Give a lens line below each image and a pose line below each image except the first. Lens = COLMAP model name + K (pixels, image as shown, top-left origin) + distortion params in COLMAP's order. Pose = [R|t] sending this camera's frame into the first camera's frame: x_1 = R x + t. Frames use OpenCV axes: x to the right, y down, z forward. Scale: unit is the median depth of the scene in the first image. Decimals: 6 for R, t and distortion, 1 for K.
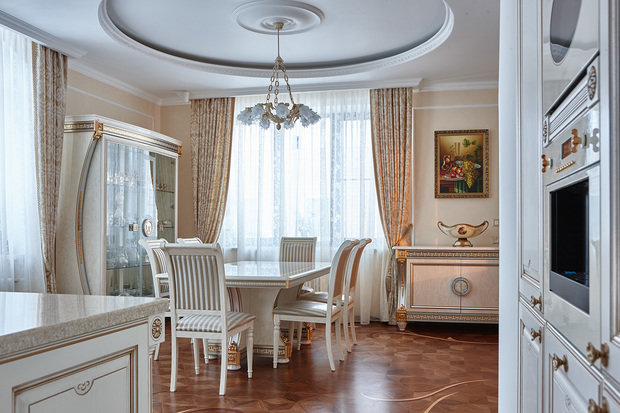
lens RADIAL K [[606.4, 0, 310.0], [0, 606.4, 206.5], [0, 0, 1]] dist [-0.003371, -0.001549]
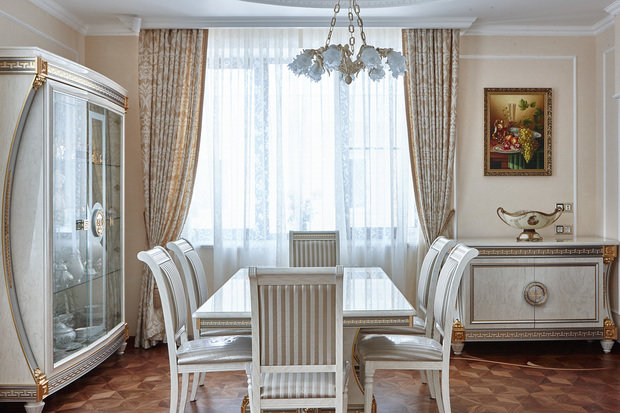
lens RADIAL K [[744.5, 0, 309.9], [0, 744.5, 168.3], [0, 0, 1]] dist [0.028107, 0.023352]
pose [[0.964559, 0.002087, 0.263861, -0.253487], [-0.004231, 0.999962, 0.007557, -0.029642], [-0.263835, -0.008406, 0.964531, 0.153083]]
